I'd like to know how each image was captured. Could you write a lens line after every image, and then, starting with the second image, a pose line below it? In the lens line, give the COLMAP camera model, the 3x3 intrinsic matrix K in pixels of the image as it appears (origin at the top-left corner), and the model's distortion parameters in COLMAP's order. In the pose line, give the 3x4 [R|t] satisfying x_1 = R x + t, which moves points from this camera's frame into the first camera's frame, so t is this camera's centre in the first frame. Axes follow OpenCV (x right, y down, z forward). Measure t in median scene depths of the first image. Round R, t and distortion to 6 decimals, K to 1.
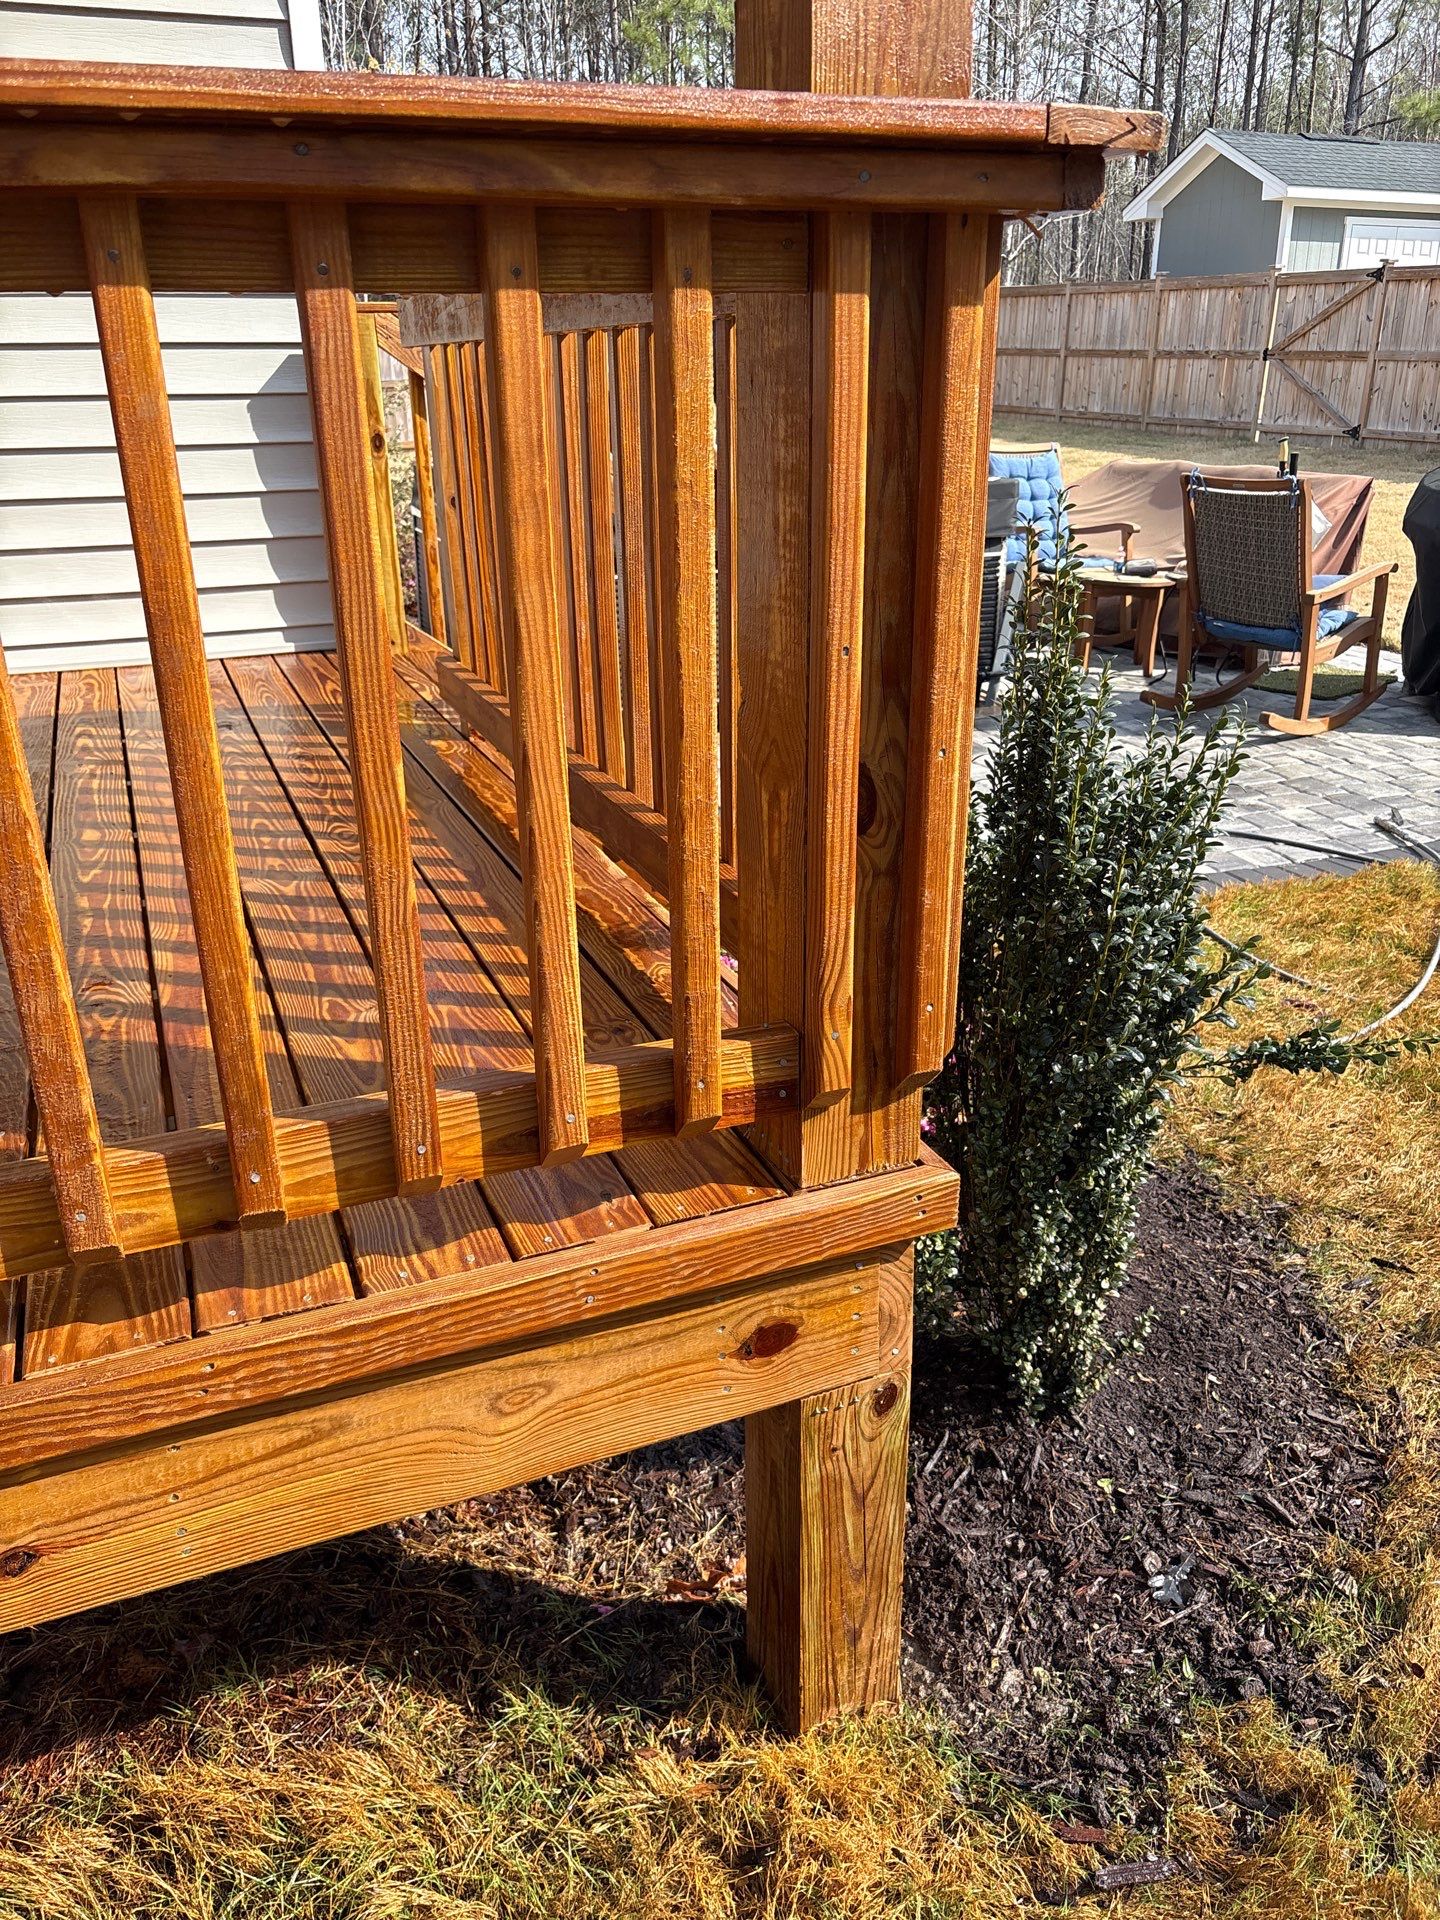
lens RADIAL K [[1441.6, 0, 733.8], [0, 1441.6, 975.8], [0, 0, 1]] dist [0.002406, -0.006399]
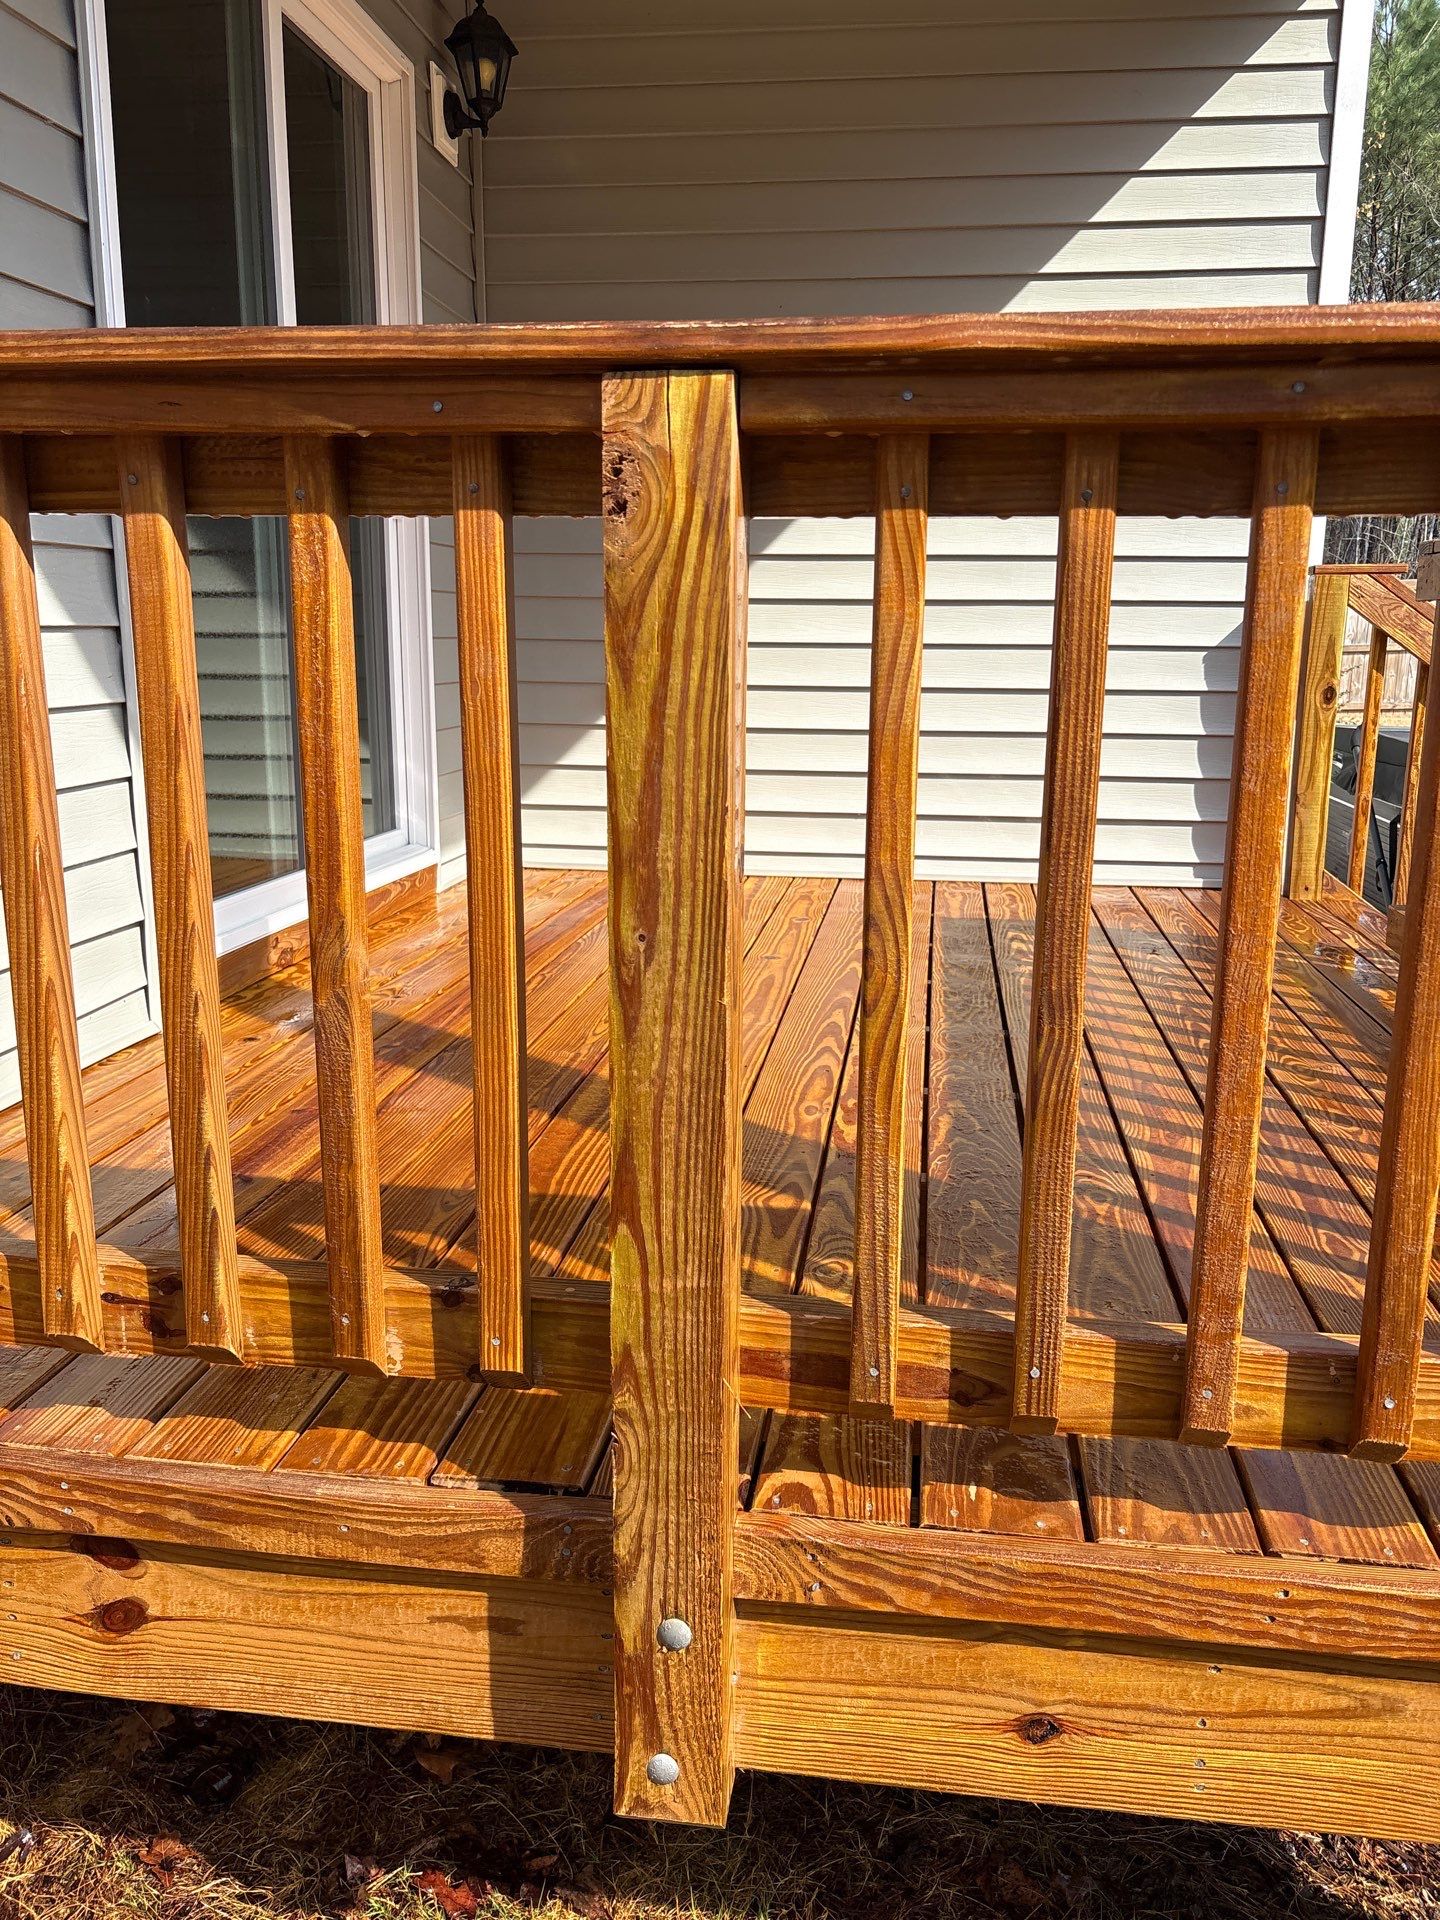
lens RADIAL K [[1441.6, 0, 737.9], [0, 1441.6, 960.9], [0, 0, 1]] dist [0.002406, -0.006399]
pose [[0.863360, 0.128946, -0.487835, -0.182900], [-0.214095, 0.969069, -0.122754, 0.044511], [0.456917, 0.210424, 0.864262, -0.036888]]
